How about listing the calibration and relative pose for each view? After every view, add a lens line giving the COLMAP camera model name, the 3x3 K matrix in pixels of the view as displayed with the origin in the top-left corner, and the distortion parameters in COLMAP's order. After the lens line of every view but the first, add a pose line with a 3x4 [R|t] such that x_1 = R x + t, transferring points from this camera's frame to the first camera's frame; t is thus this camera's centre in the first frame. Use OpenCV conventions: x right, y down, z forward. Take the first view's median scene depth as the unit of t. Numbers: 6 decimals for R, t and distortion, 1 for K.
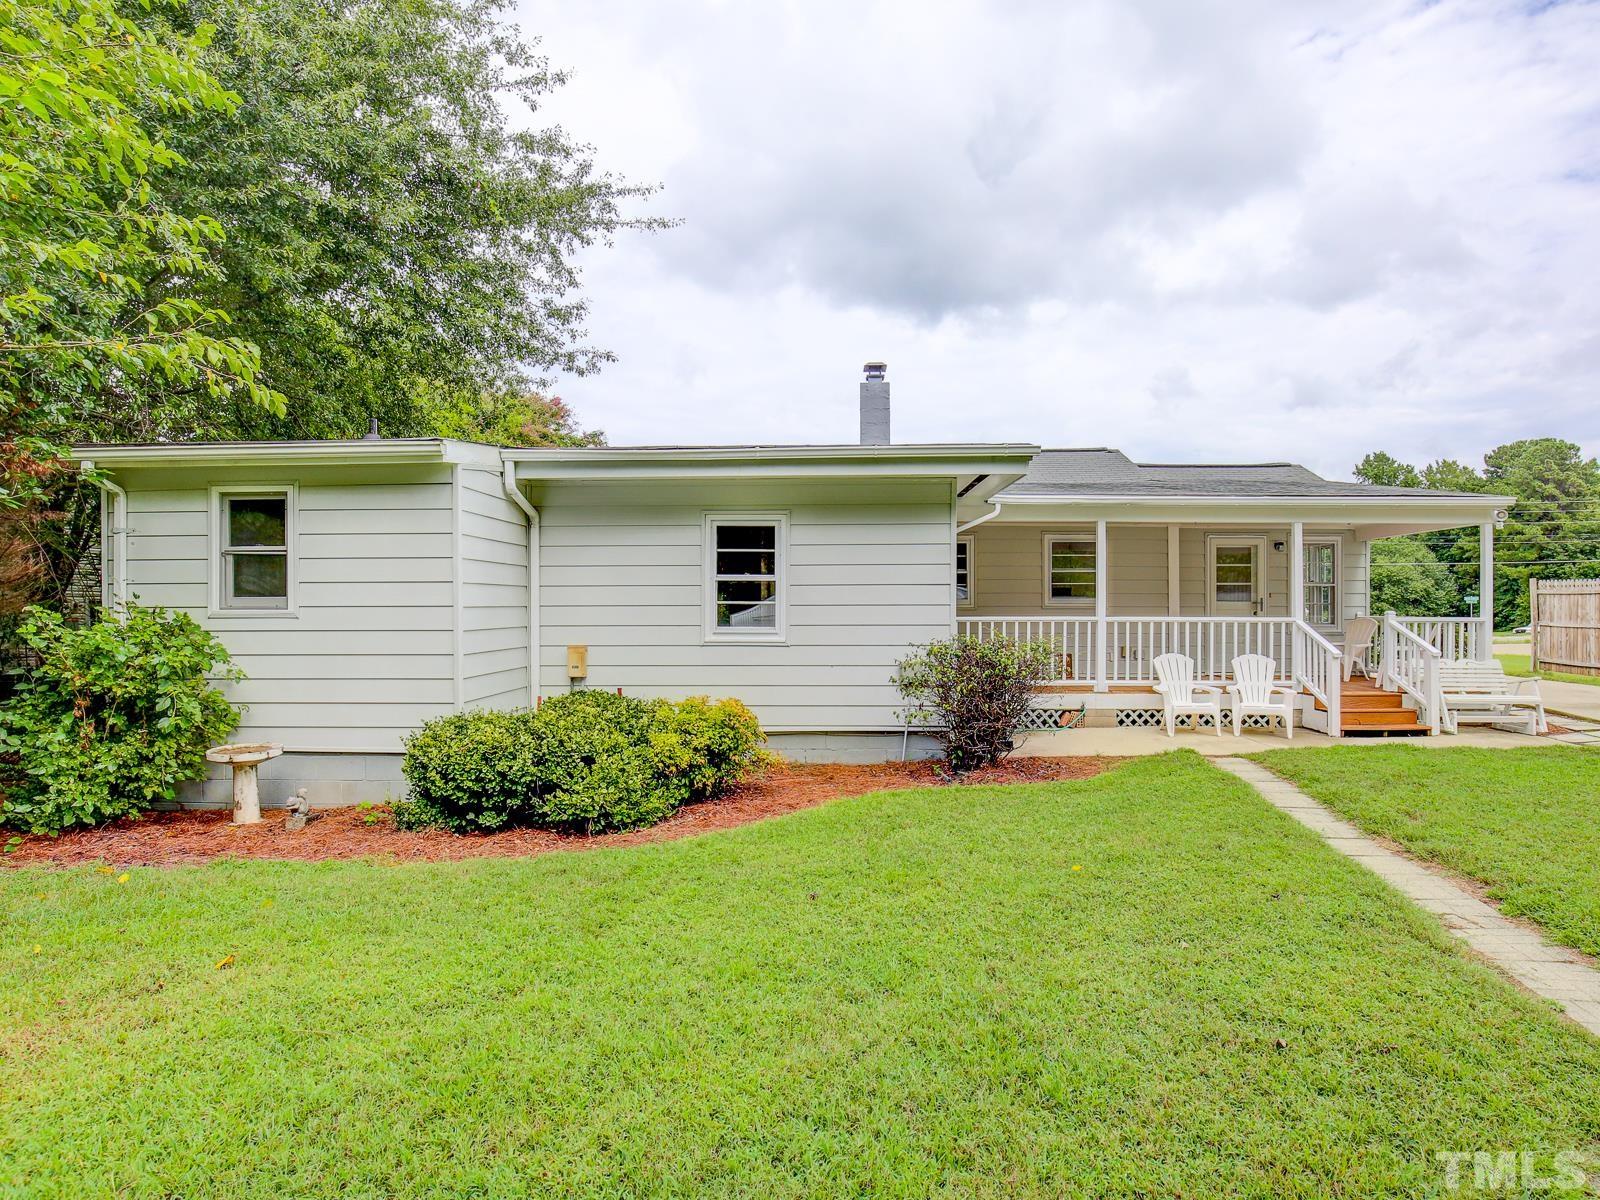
lens RADIAL K [[843.0, 0, 780.6], [0, 843.0, 601.5], [0, 0, 1]] dist [-0.032928, 0.000558]
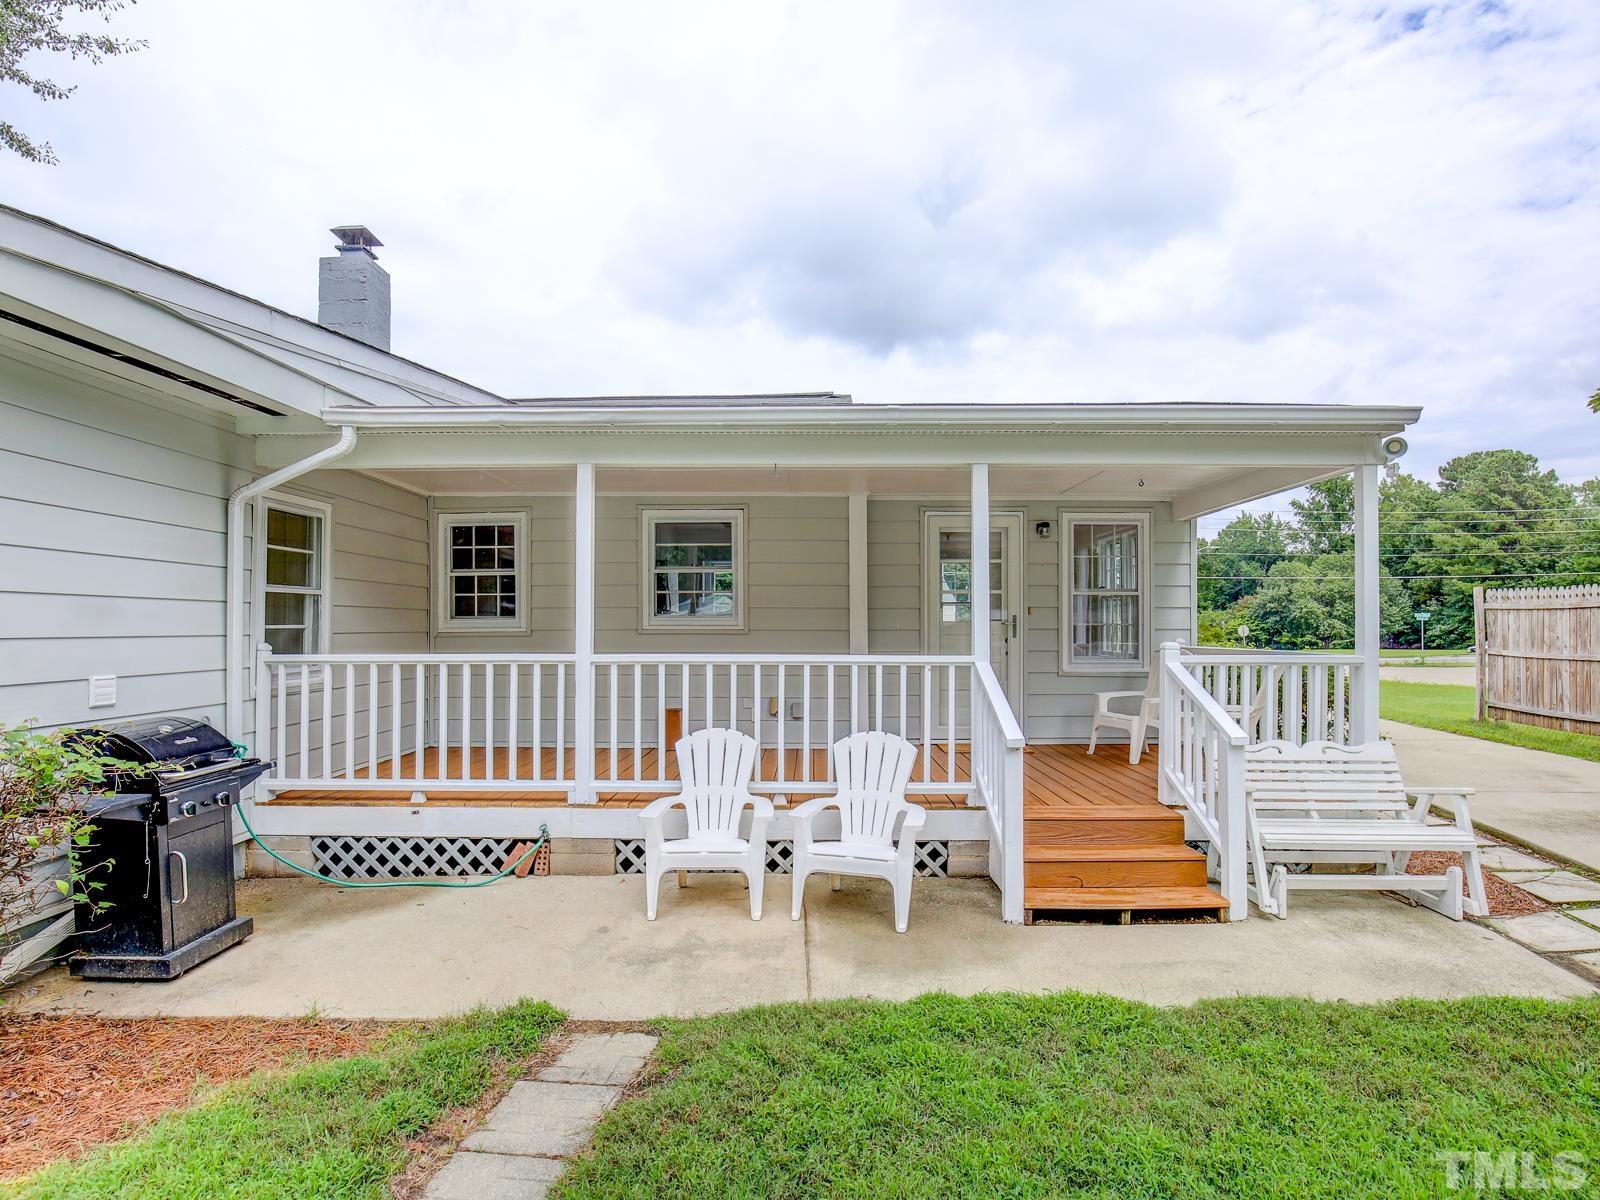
lens RADIAL K [[794.5, 0, 788.3], [0, 794.5, 611.2], [0, 0, 1]] dist [-0.041031, 0.006095]
pose [[0.999998, -0.001382, 0.001733, 0.338964], [0.001398, 0.999954, -0.009505, -0.001884], [-0.001720, 0.009507, 0.999953, 0.354719]]
